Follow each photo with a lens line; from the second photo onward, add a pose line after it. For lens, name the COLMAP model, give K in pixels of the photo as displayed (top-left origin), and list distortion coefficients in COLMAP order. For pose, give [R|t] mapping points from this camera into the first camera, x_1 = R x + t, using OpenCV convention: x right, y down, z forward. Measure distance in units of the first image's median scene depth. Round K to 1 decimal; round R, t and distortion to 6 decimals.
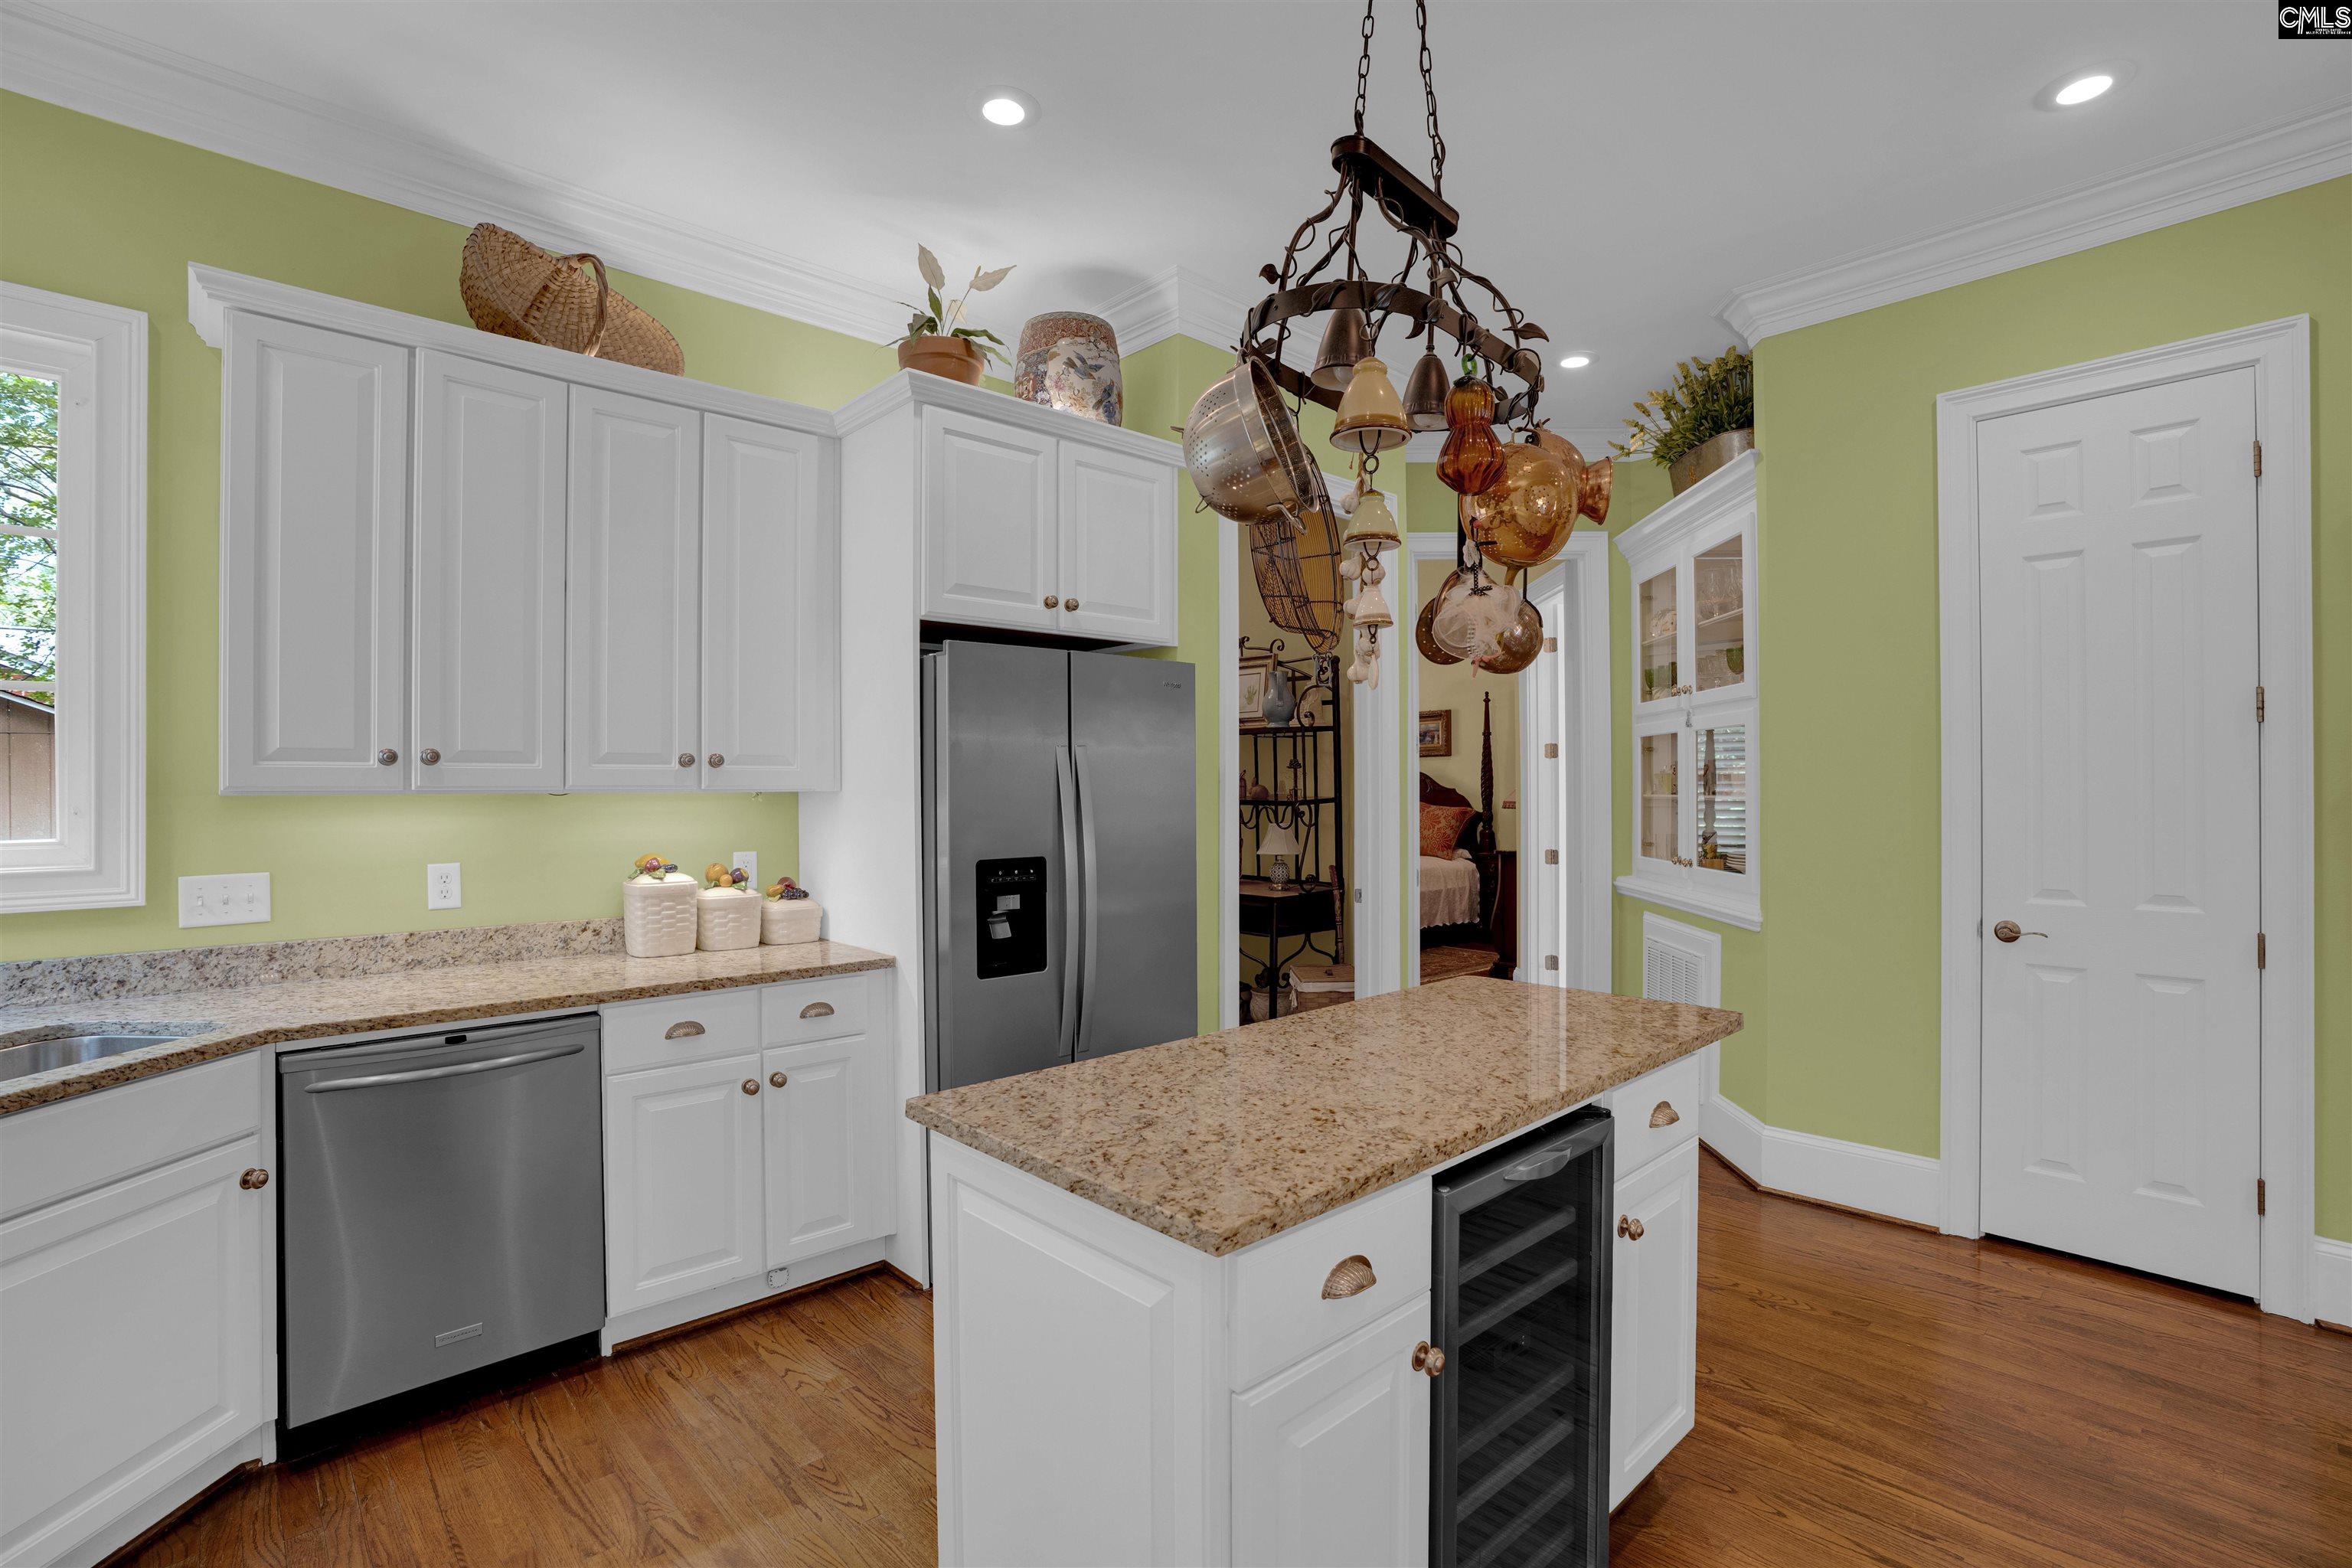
lens RADIAL K [[1078.9, 0, 1176.0], [0, 1078.9, 784.0], [0, 0, 1]] dist [-0.041596, 0.000060]
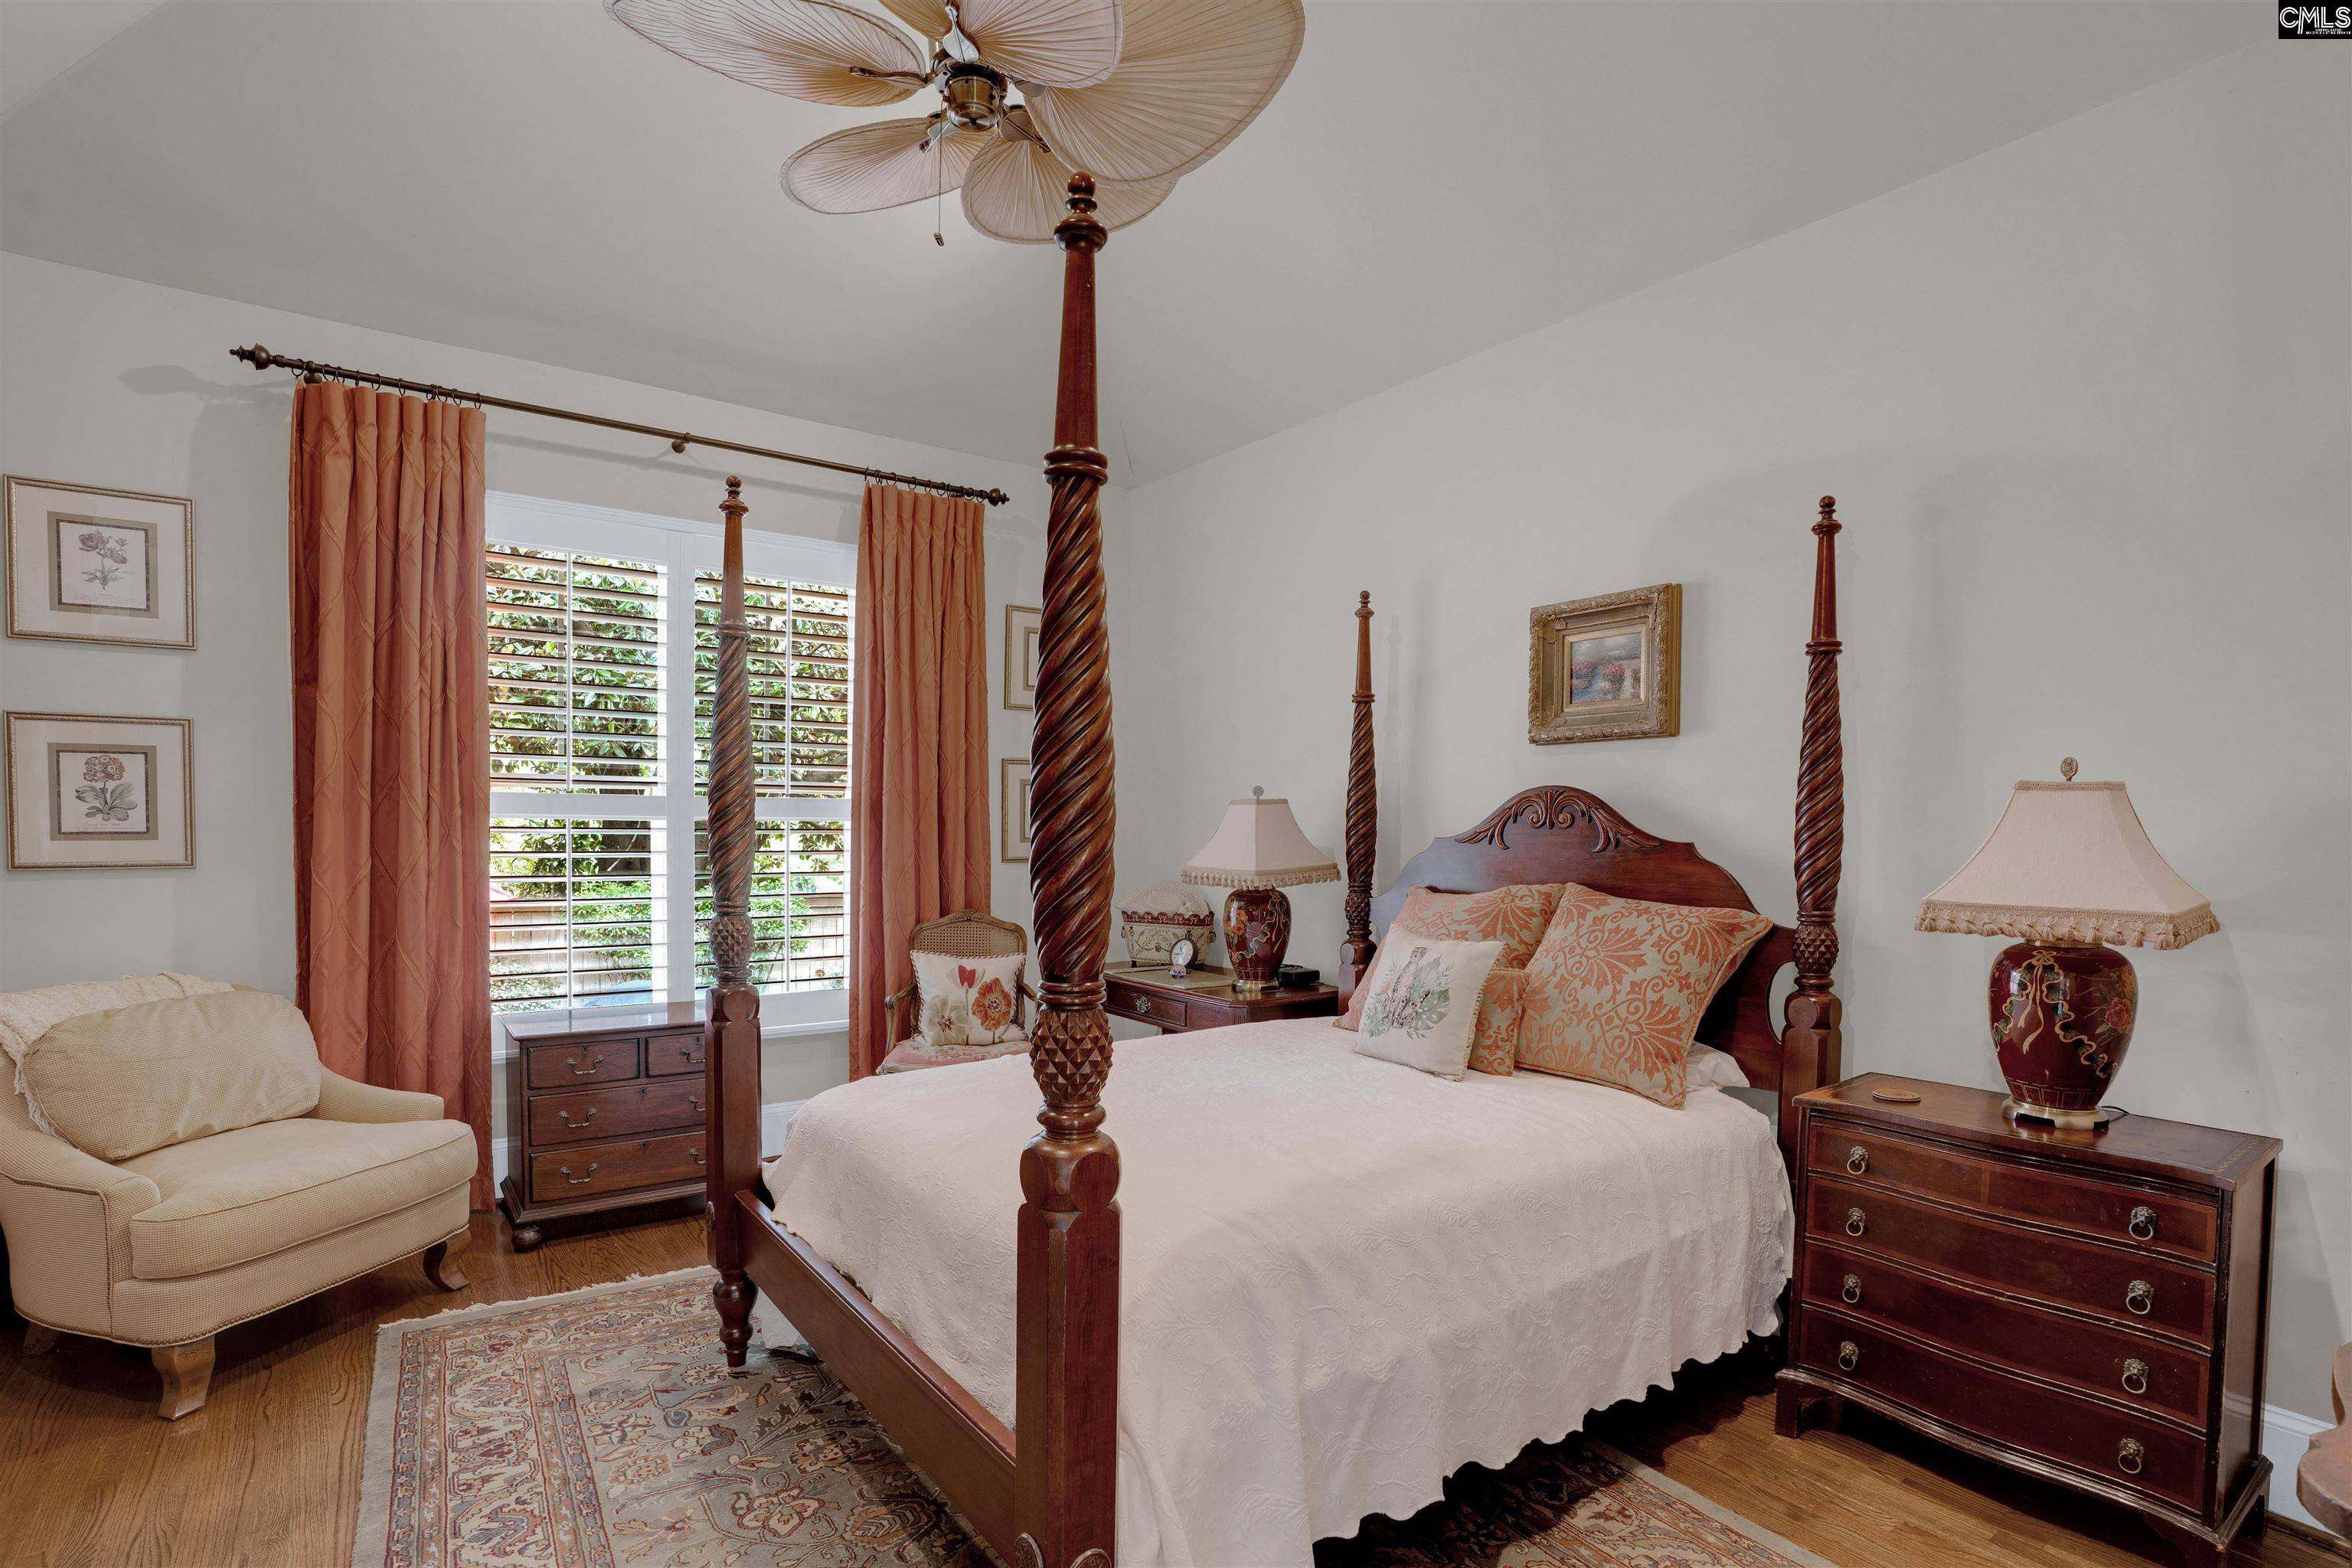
lens RADIAL K [[1127.7, 0, 1174.2], [0, 1127.7, 874.9], [0, 0, 1]] dist [-0.040801, 0.000302]
pose [[0.993409, 0.019034, -0.113030, 0.366870], [-0.013836, 0.998818, 0.046600, 0.001285], [0.113783, -0.044729, 0.992498, 1.632587]]
